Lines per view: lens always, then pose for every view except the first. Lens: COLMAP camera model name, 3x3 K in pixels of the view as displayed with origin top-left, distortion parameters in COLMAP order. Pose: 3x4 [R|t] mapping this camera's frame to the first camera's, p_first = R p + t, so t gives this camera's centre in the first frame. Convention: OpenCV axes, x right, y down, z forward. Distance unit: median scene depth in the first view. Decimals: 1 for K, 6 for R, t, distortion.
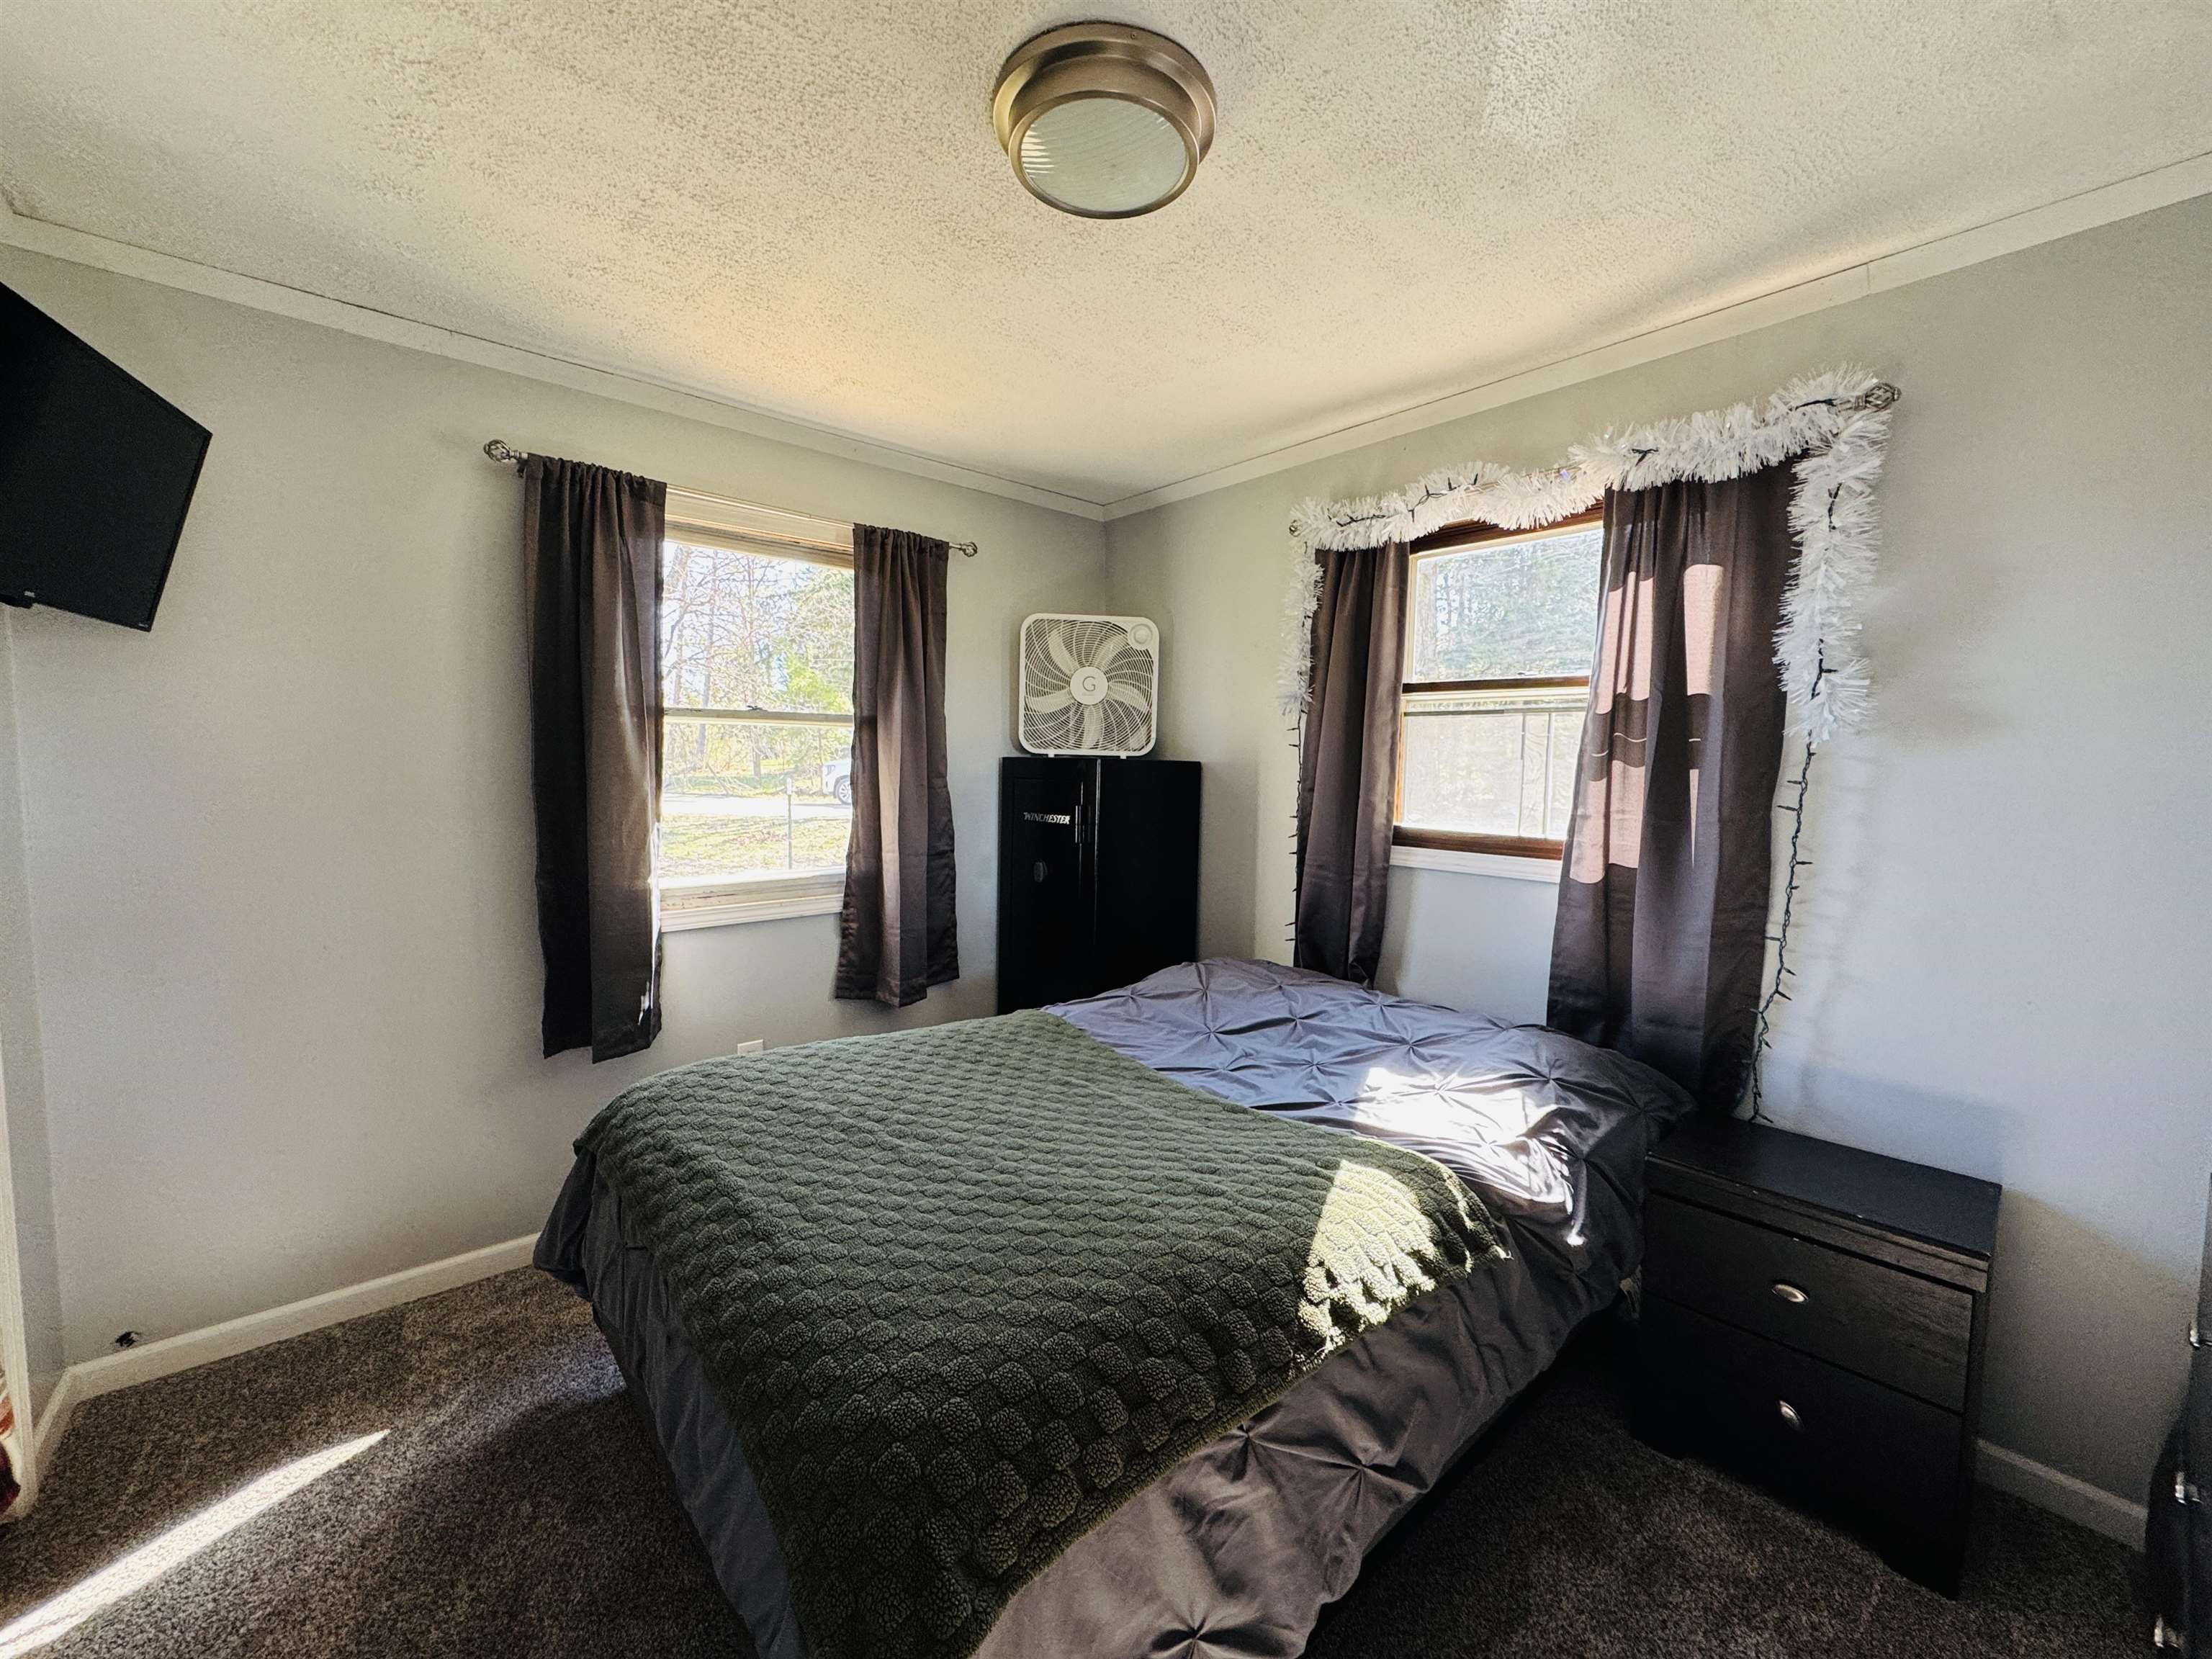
lens RADIAL K [[876.3, 0, 1108.0], [0, 876.3, 826.7], [0, 0, 1]] dist [-0.001424, 0.000208]
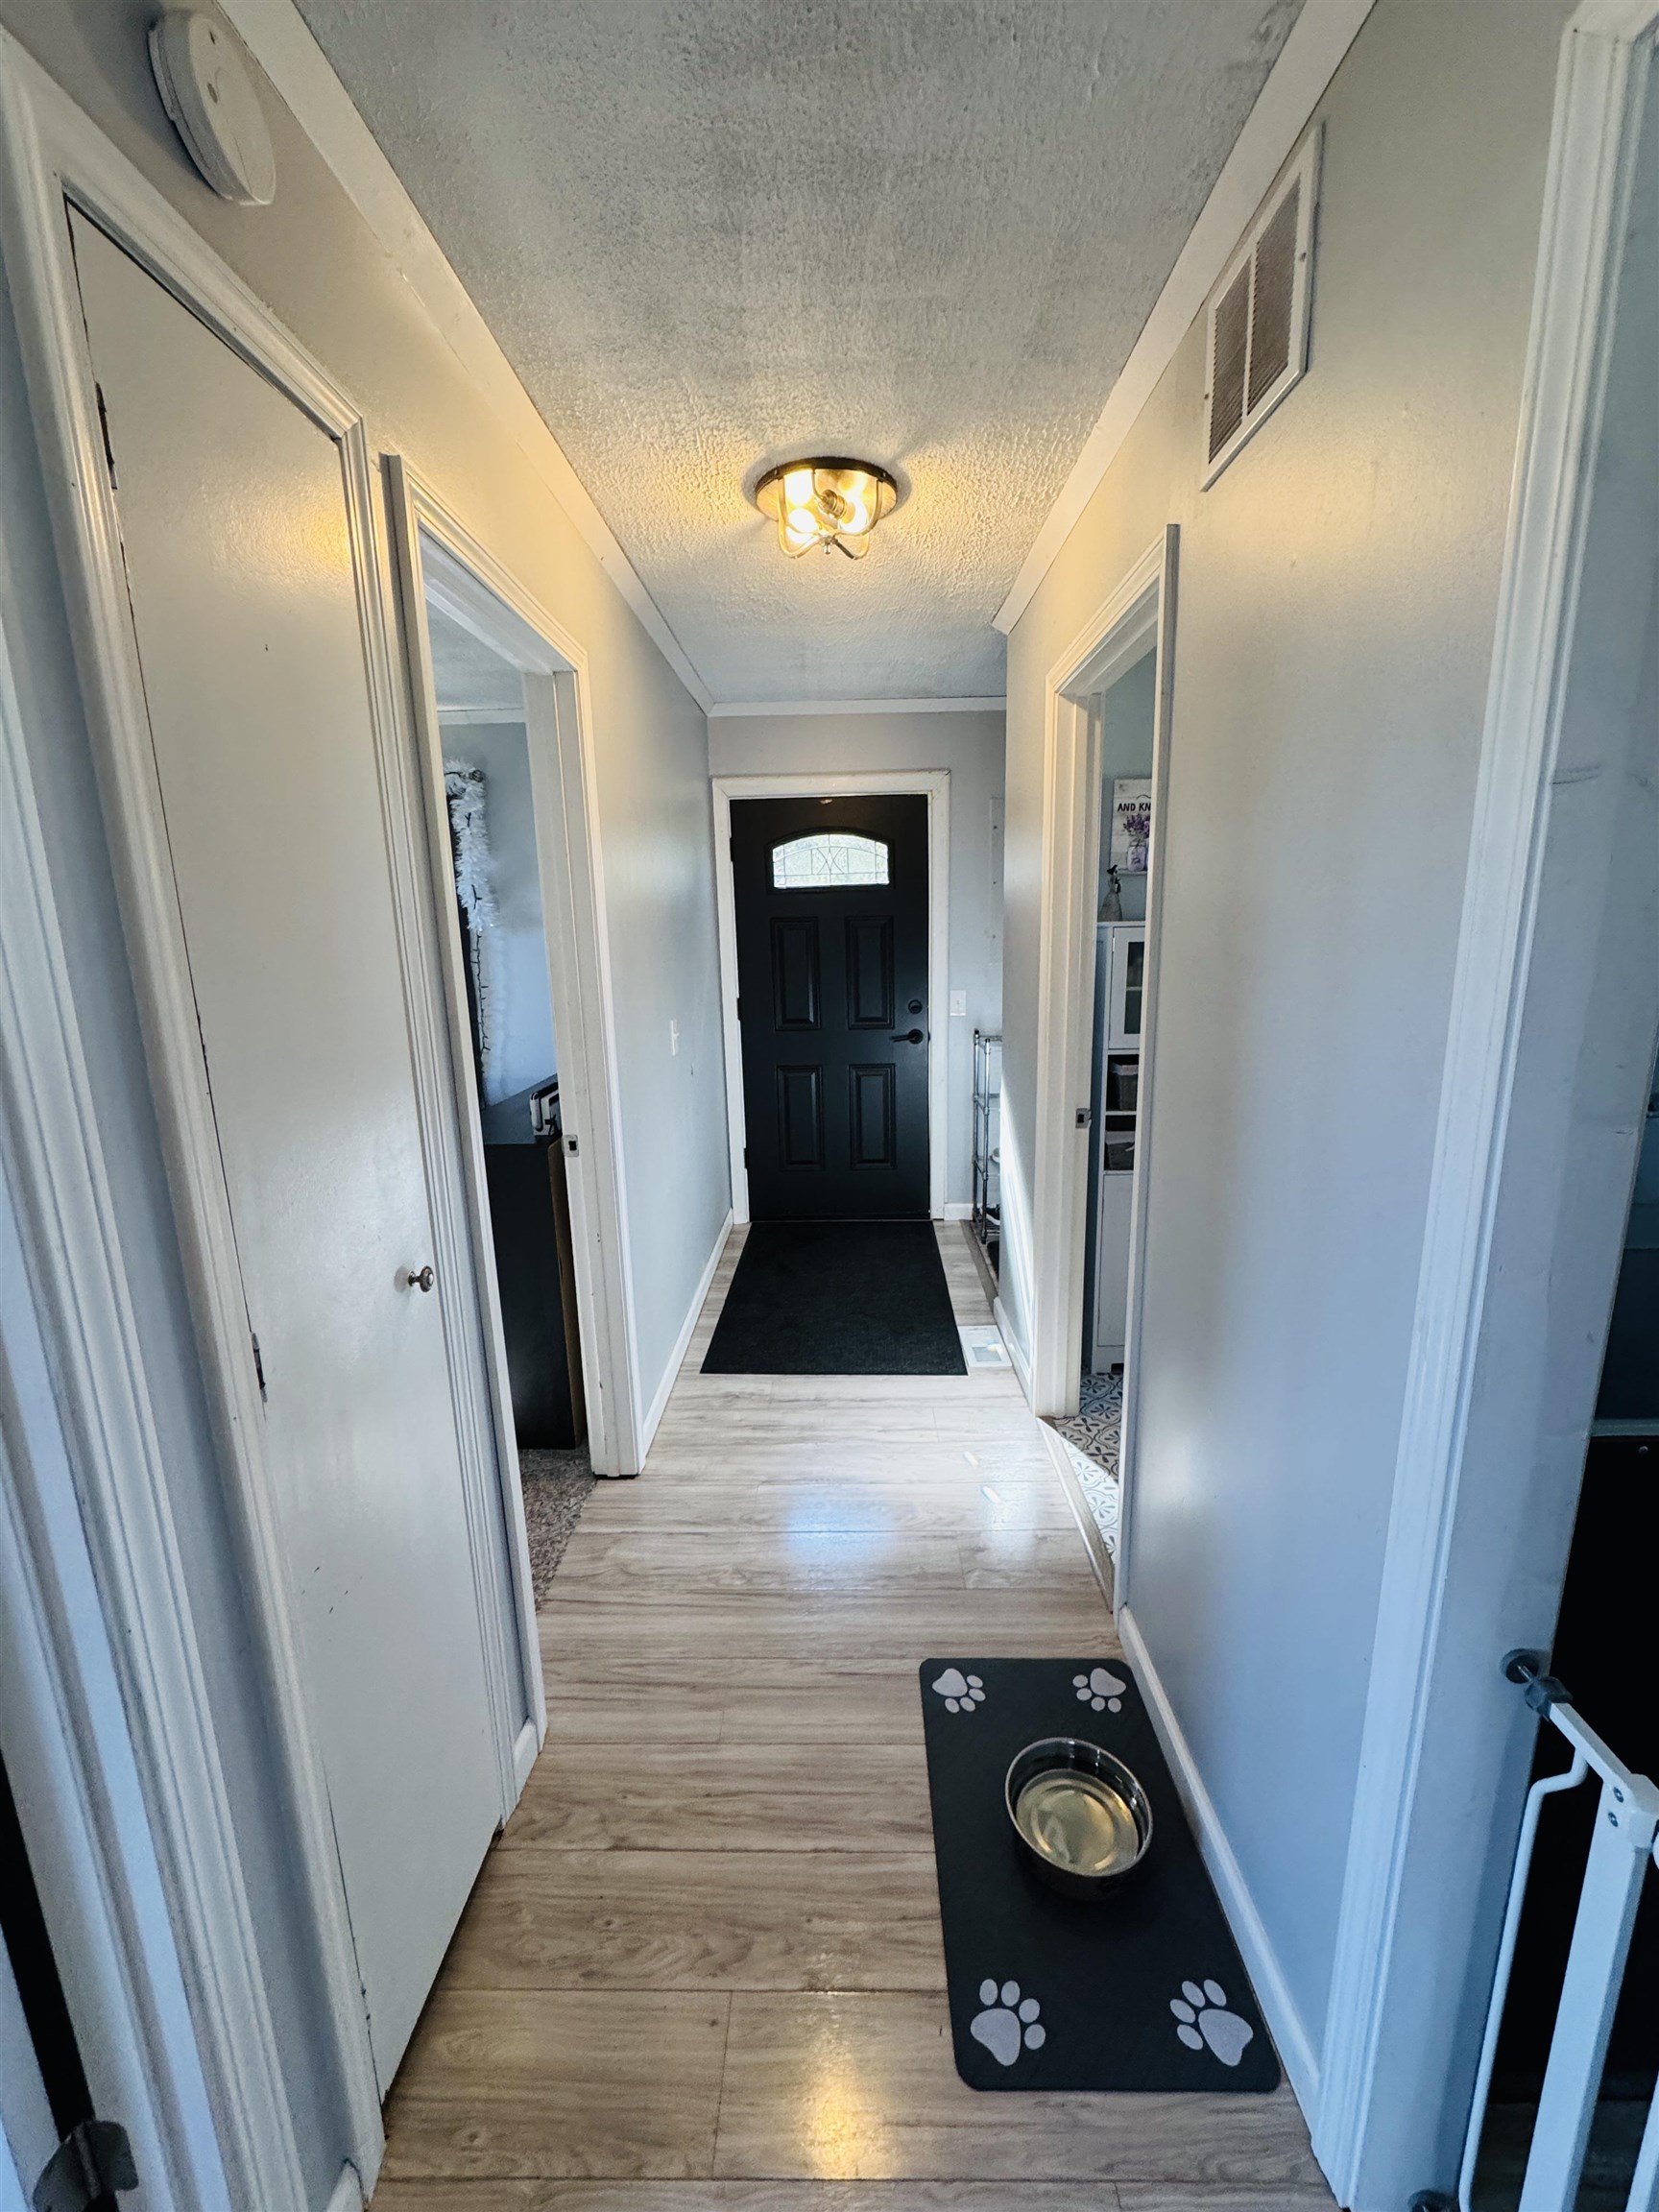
lens RADIAL K [[876.3, 0, 830.2], [0, 876.3, 1106.2], [0, 0, 1]] dist [-0.001424, 0.000208]
pose [[0.675345, -0.175669, 0.716274, -0.217038], [0.088231, 0.983487, 0.158014, 0.056214], [-0.732205, -0.043516, 0.679693, -0.982351]]
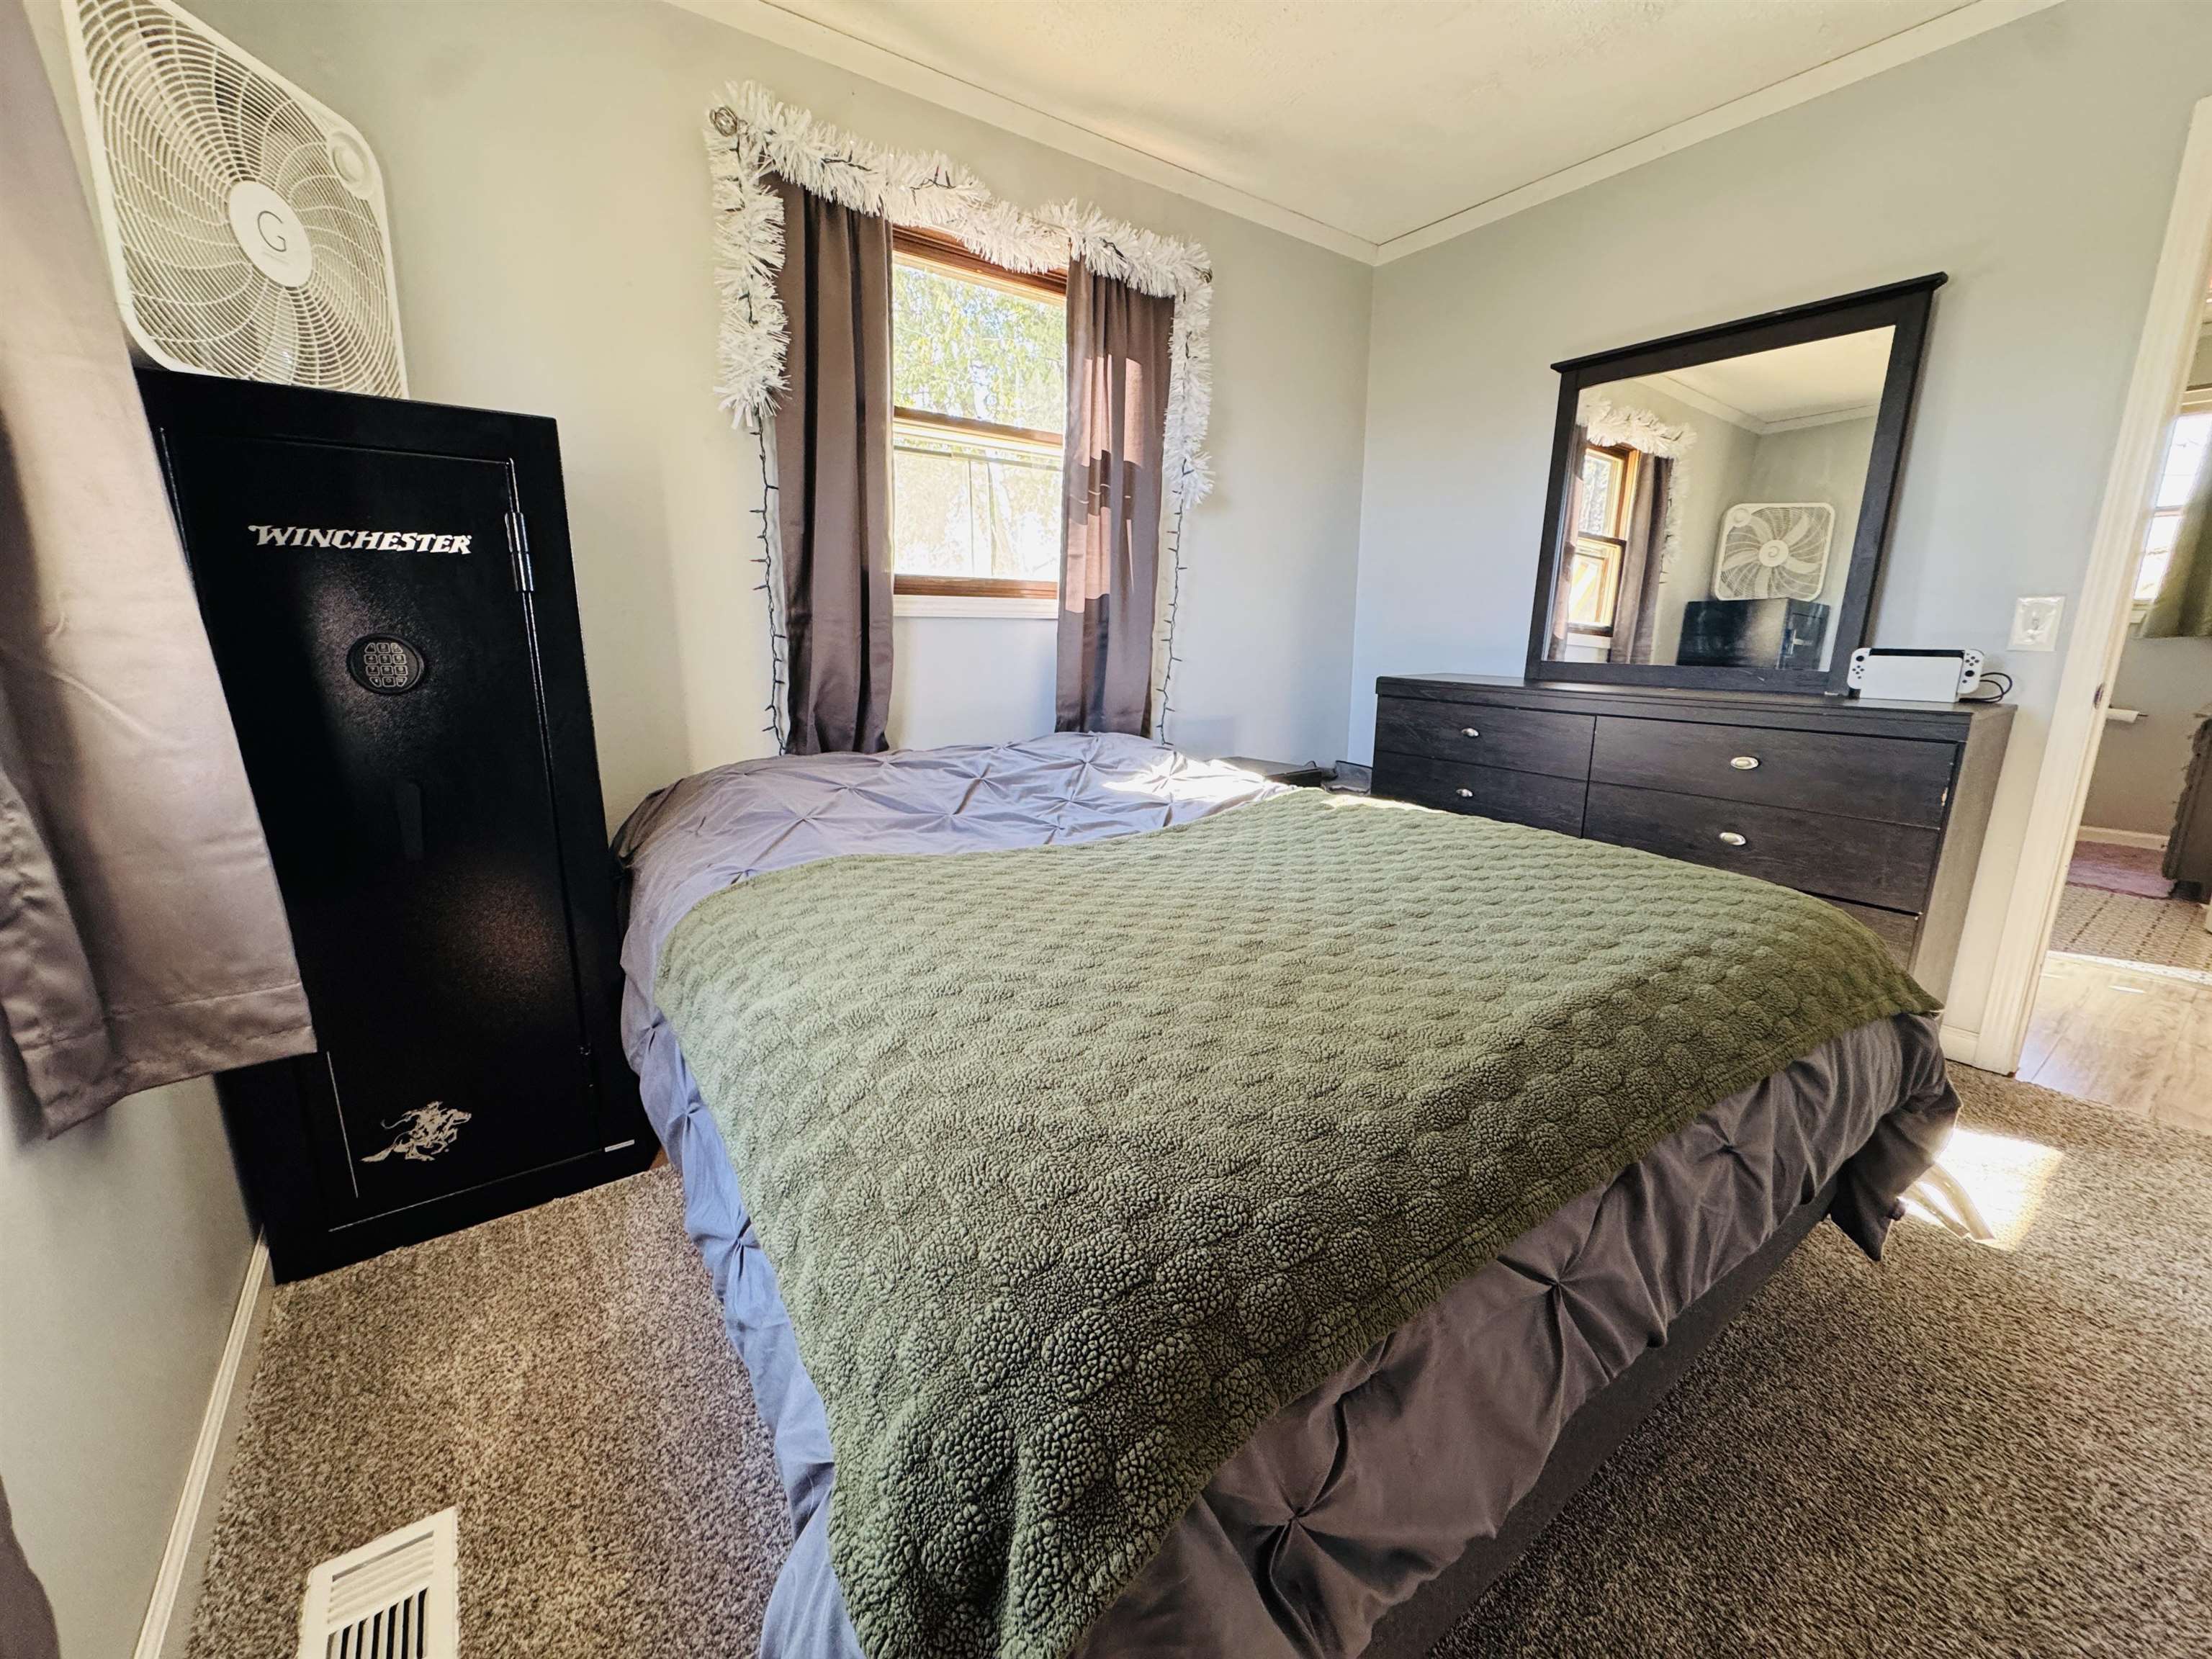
lens RADIAL K [[876.3, 0, 1105.0], [0, 876.3, 827.2], [0, 0, 1]] dist [-0.001424, 0.000208]
pose [[0.088729, -0.230976, 0.968905, -0.705860], [0.071308, 0.971719, 0.225117, 0.081299], [-0.993500, 0.049116, 0.102690, 0.858500]]
